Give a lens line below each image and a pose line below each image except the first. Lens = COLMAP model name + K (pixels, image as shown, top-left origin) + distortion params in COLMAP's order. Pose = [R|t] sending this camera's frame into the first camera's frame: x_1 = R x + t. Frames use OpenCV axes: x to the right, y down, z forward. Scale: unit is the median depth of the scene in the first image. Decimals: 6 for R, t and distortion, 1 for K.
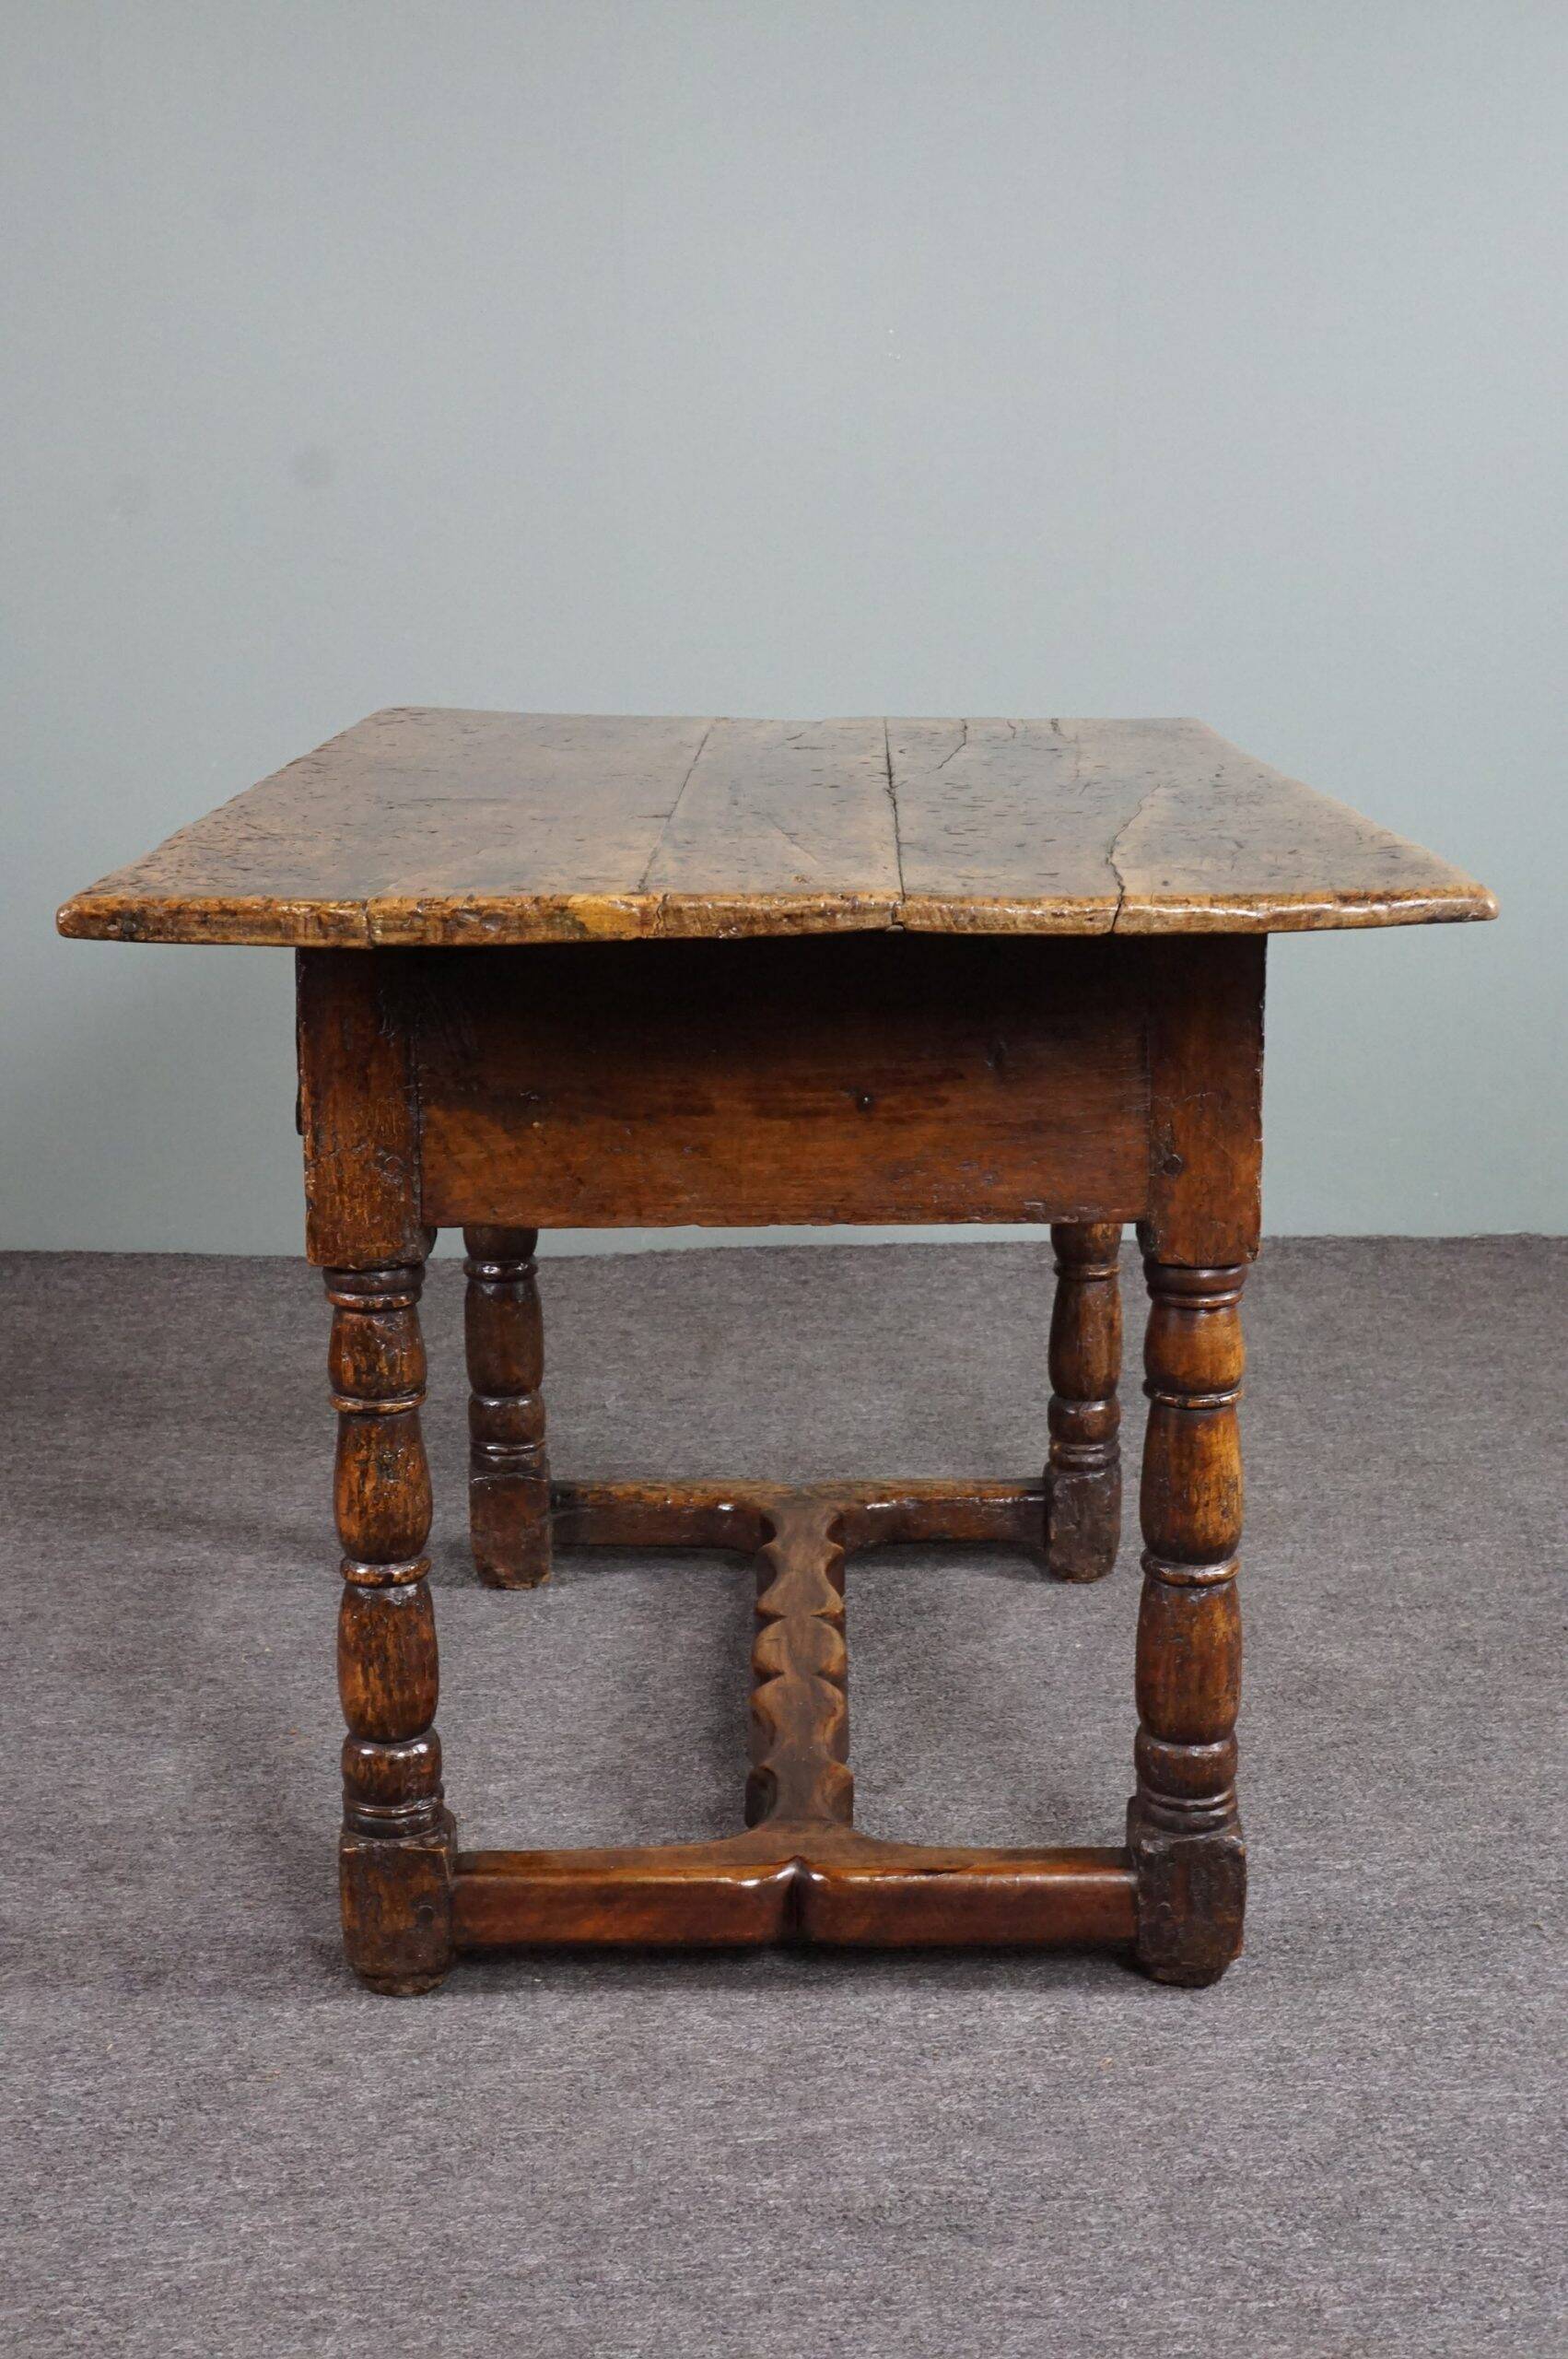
lens RADIAL K [[2857.6, 0, 788.5], [0, 2857.6, 1193.8], [0, 0, 1]] dist [0.097133, 0.000000]
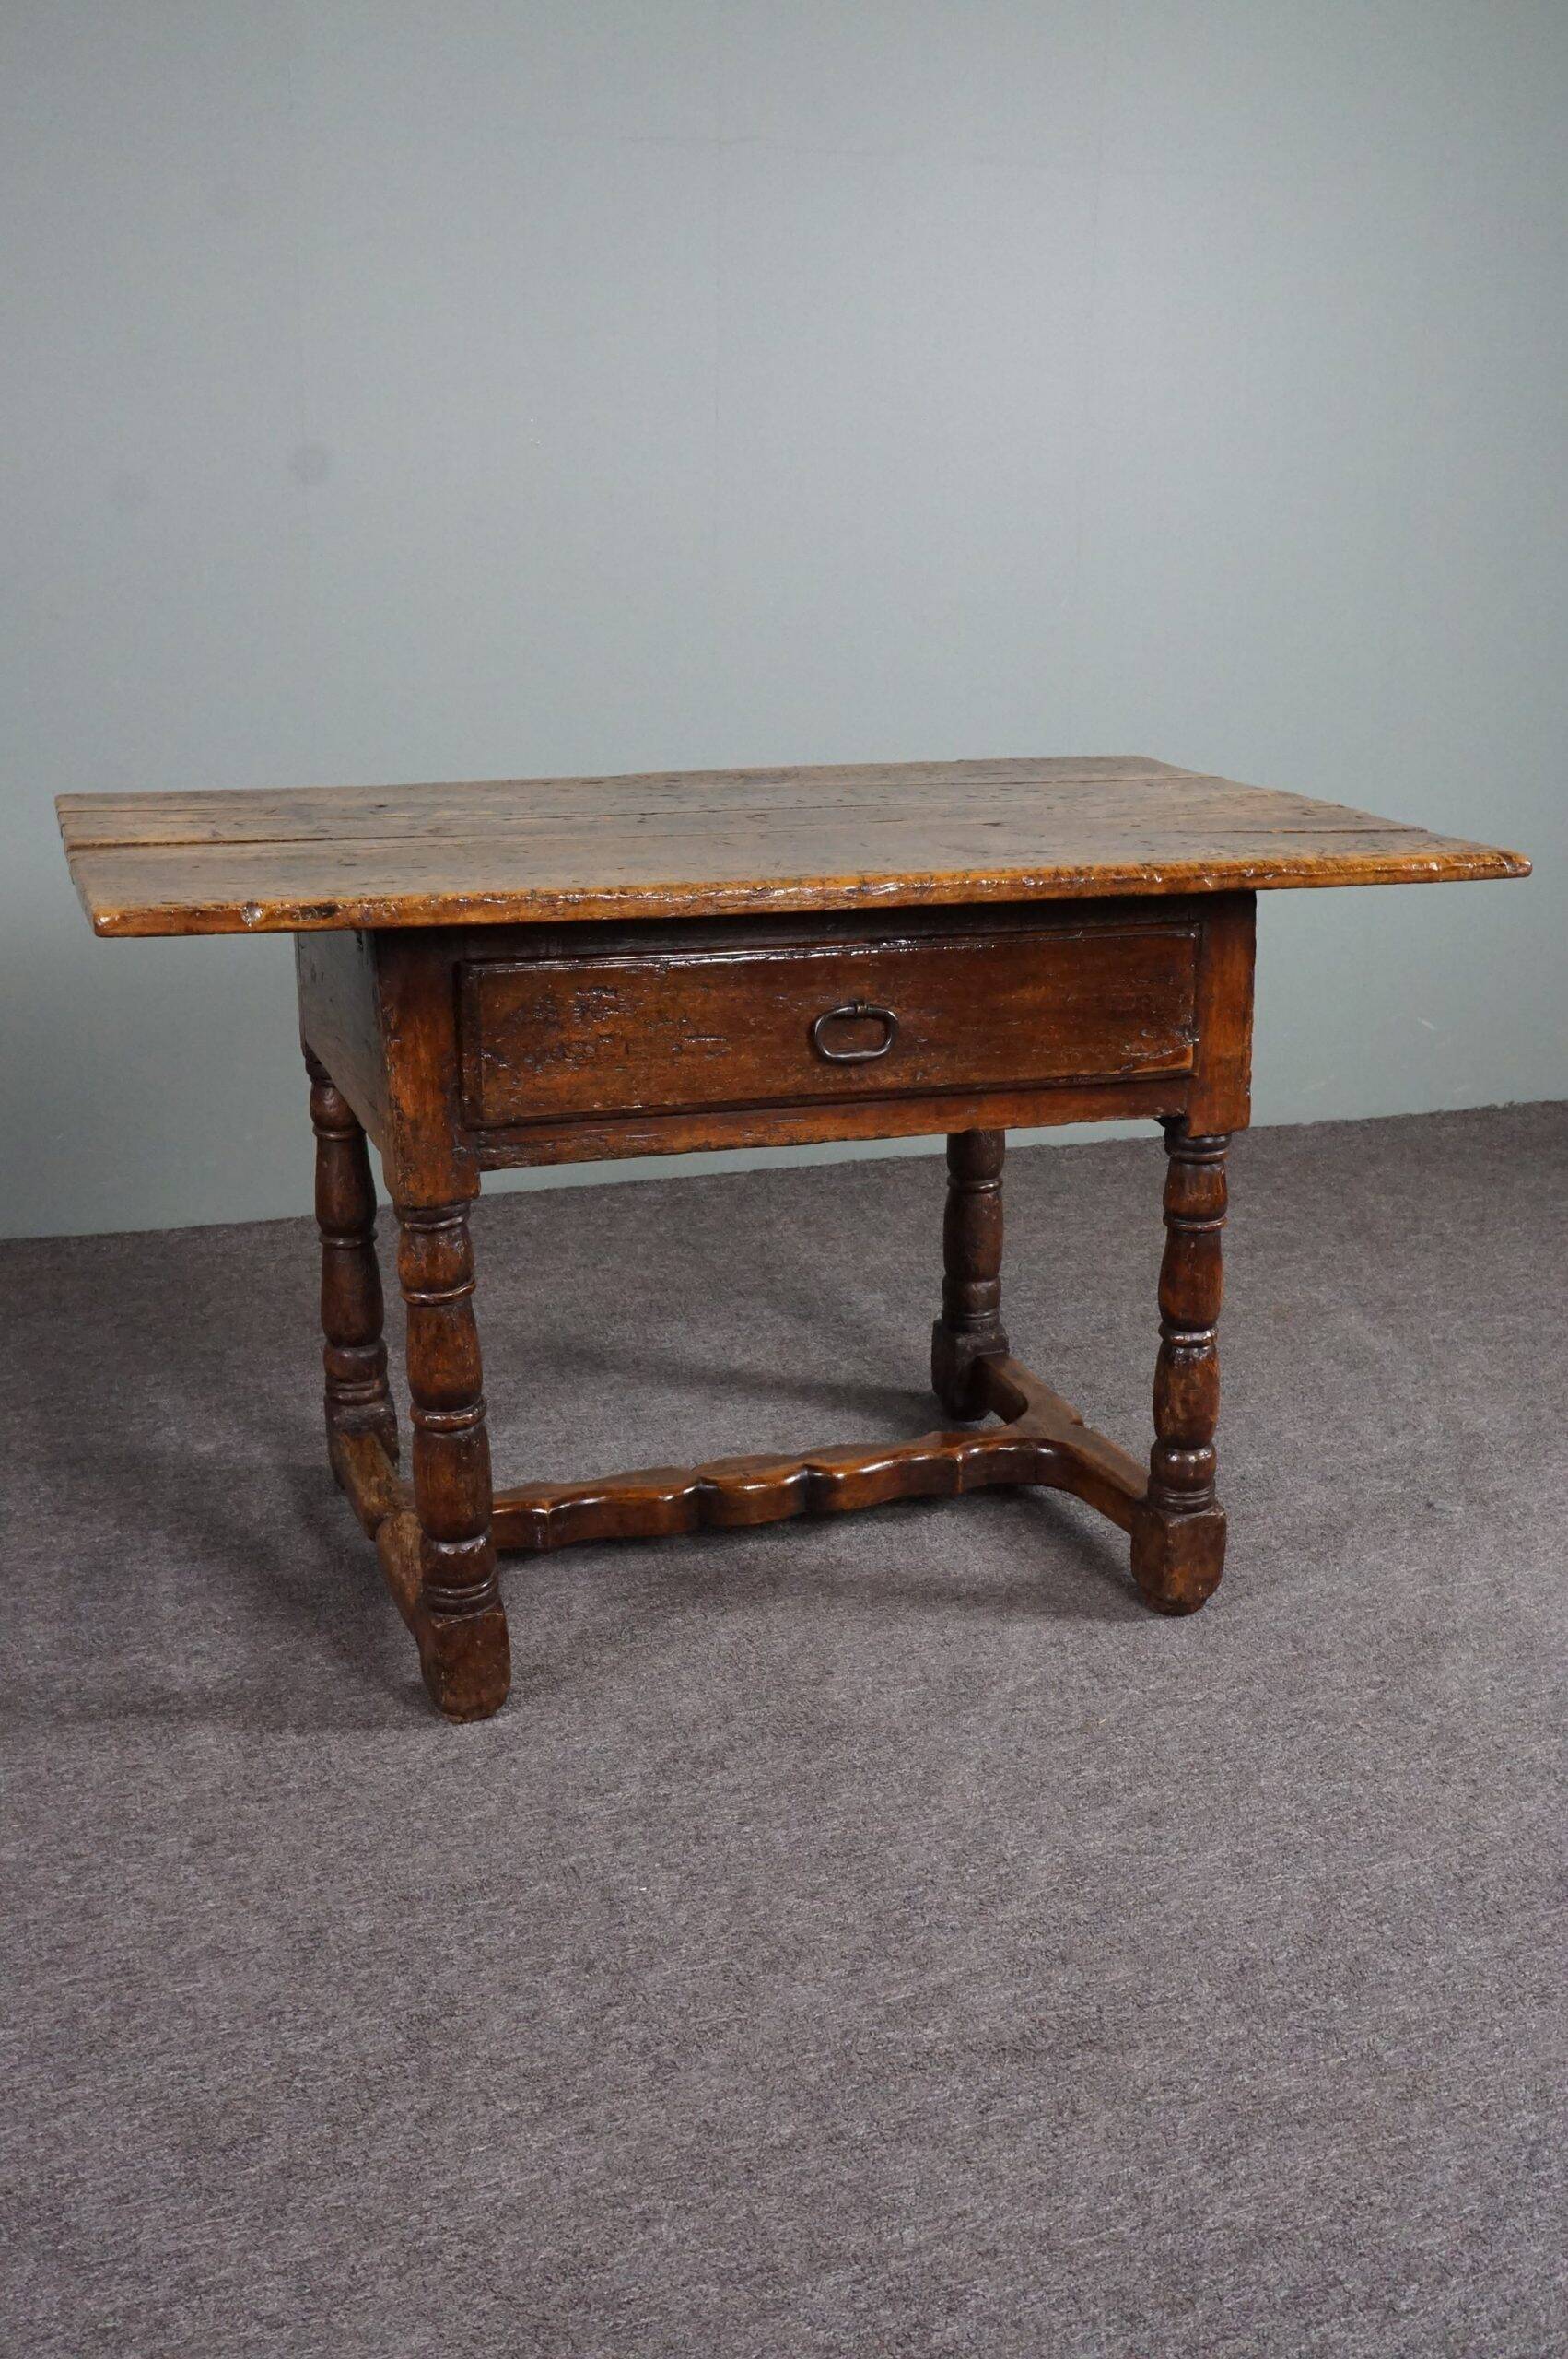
lens RADIAL K [[2398.4, 0, 775.6], [0, 2398.4, 1155.7], [0, 0, 1]] dist [-0.014726, 0.000000]
pose [[0.954517, -0.065331, 0.290910, -0.303807], [0.052815, 0.997318, 0.050679, -0.076793], [-0.293440, -0.033010, 0.955407, 0.048092]]
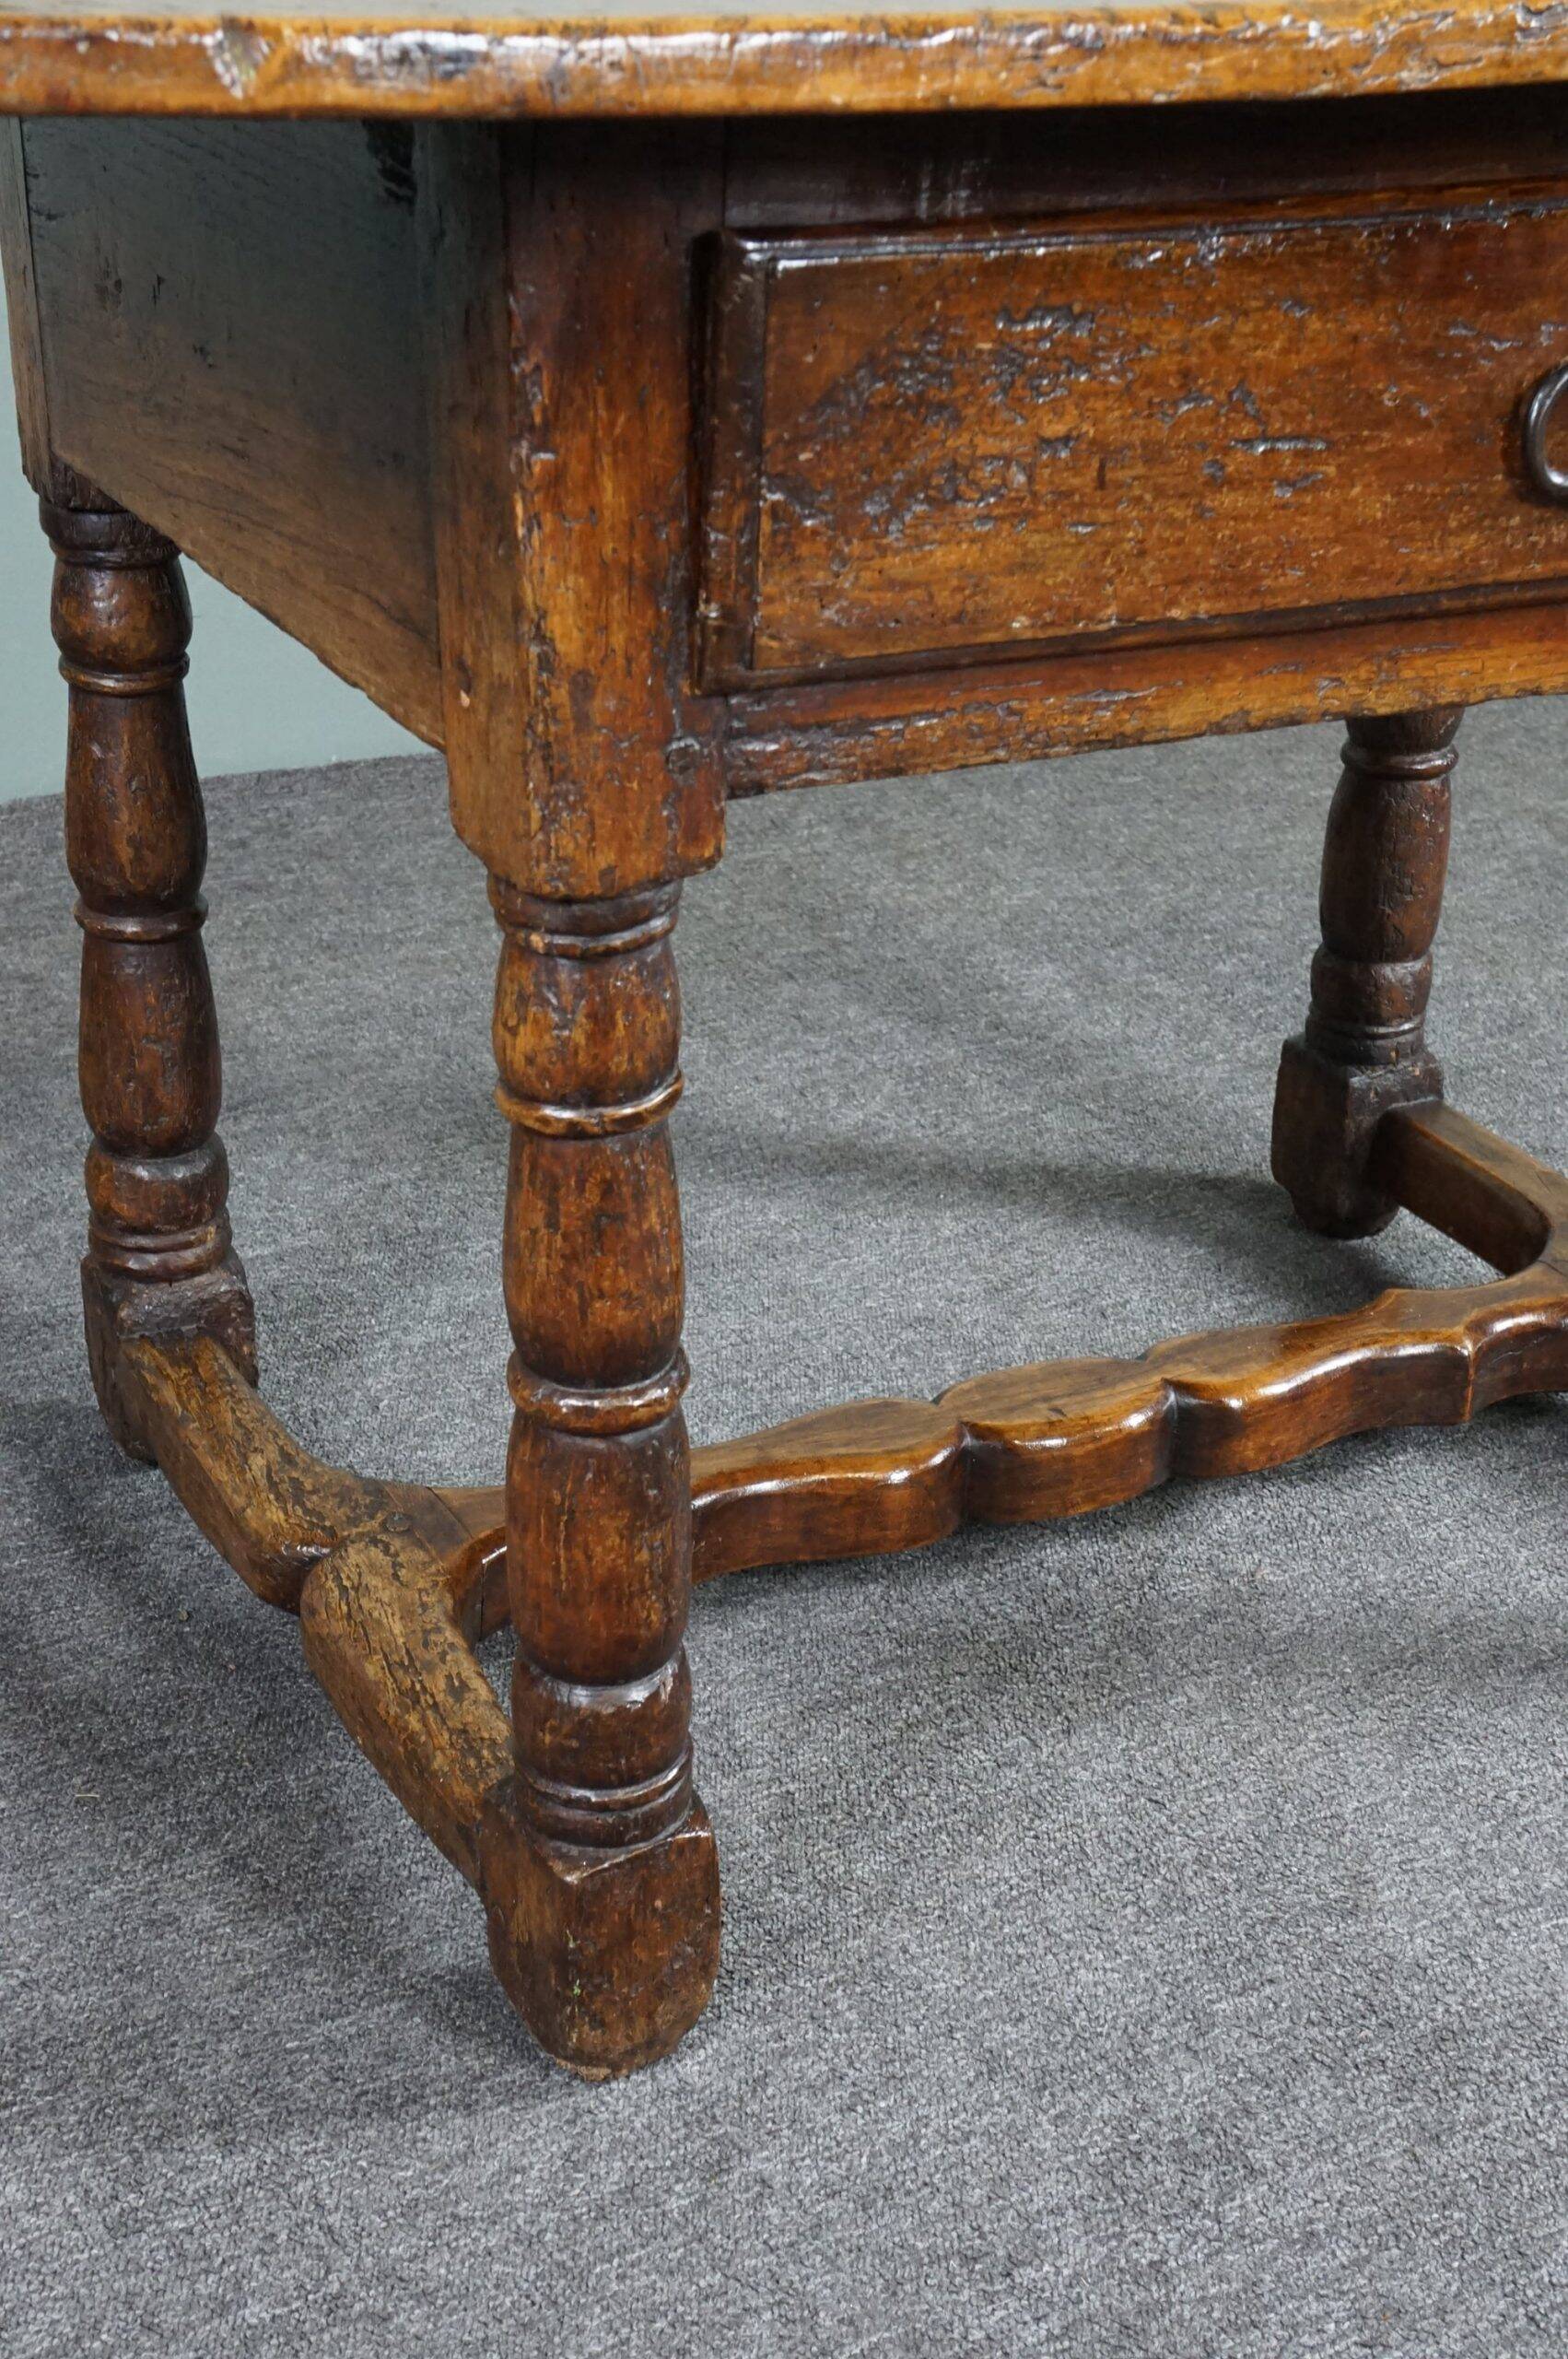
lens RADIAL K [[3502.1, 0, 763.7], [0, 3502.1, 1177.7], [0, 0, 1]] dist [0.230521, 0.000000]
pose [[0.903399, -0.139016, 0.405641, -0.369722], [0.057391, 0.976678, 0.206898, -0.084641], [-0.424943, -0.163632, 0.890308, 0.533619]]
